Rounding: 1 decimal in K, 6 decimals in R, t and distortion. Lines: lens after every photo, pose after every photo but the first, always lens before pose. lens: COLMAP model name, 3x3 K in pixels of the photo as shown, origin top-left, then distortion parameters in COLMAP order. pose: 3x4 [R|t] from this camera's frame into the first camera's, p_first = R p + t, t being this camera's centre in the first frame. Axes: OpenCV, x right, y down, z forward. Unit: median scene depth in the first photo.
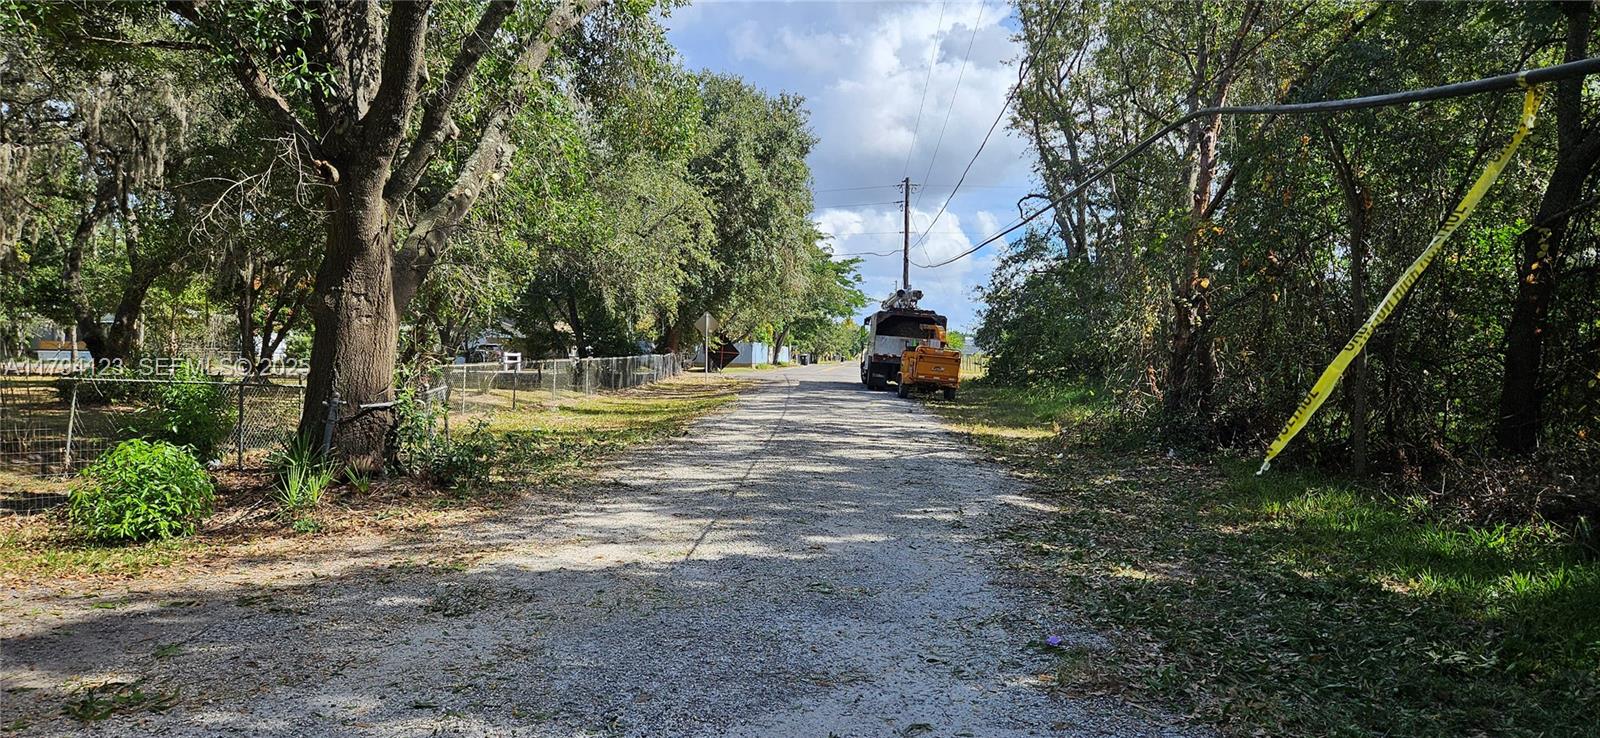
lens RADIAL K [[1044.6, 0, 794.2], [0, 1044.6, 384.0], [0, 0, 1]] dist [0.056925, -0.049521]
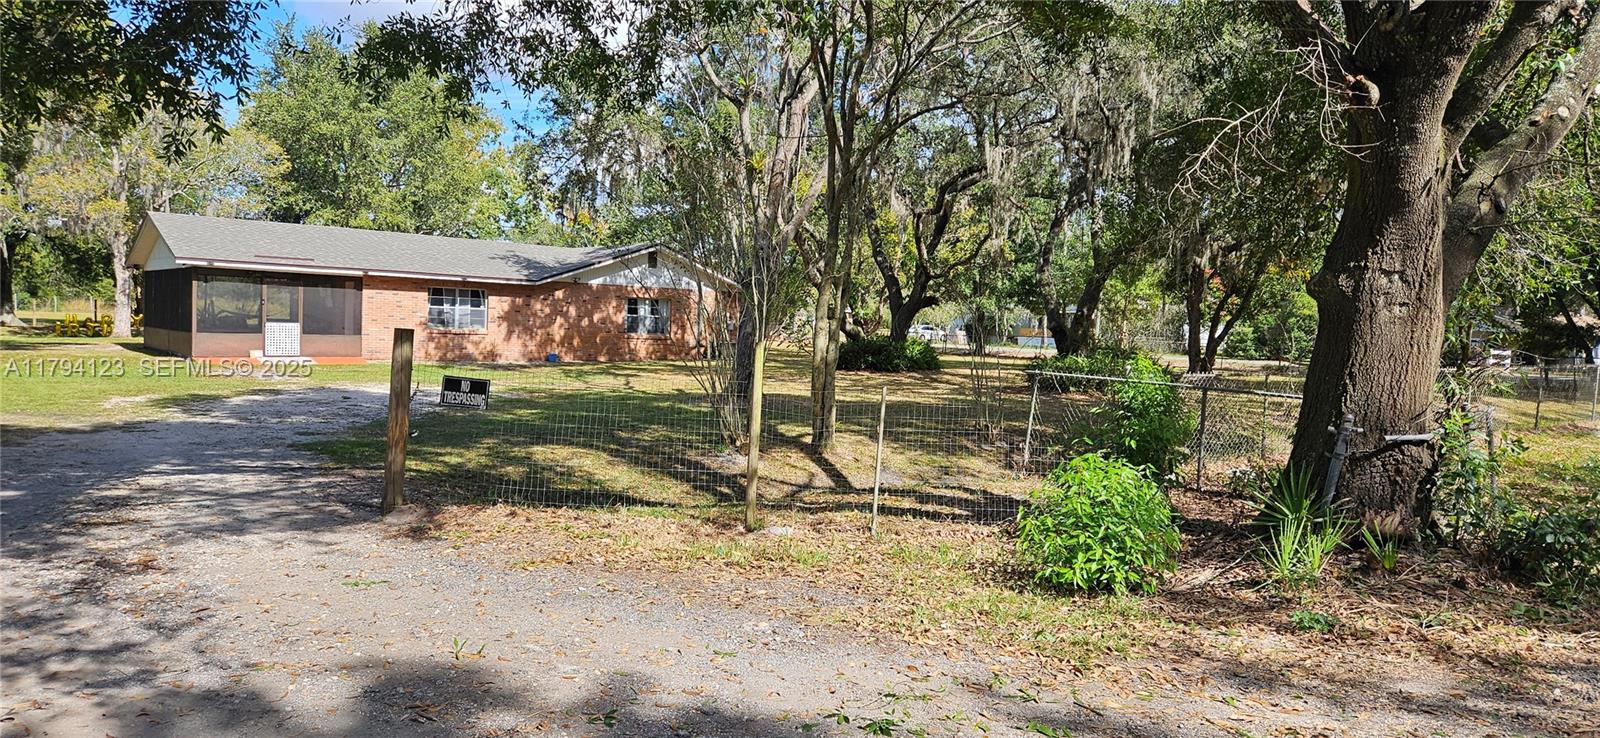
lens RADIAL K [[1044.6, 0, 783.6], [0, 1044.6, 376.0], [0, 0, 1]] dist [0.056925, -0.049521]
pose [[0.666538, 0.048764, -0.743874, -0.145774], [-0.047774, 0.998601, 0.022655, -0.013399], [0.743939, 0.020438, 0.667935, 0.227102]]
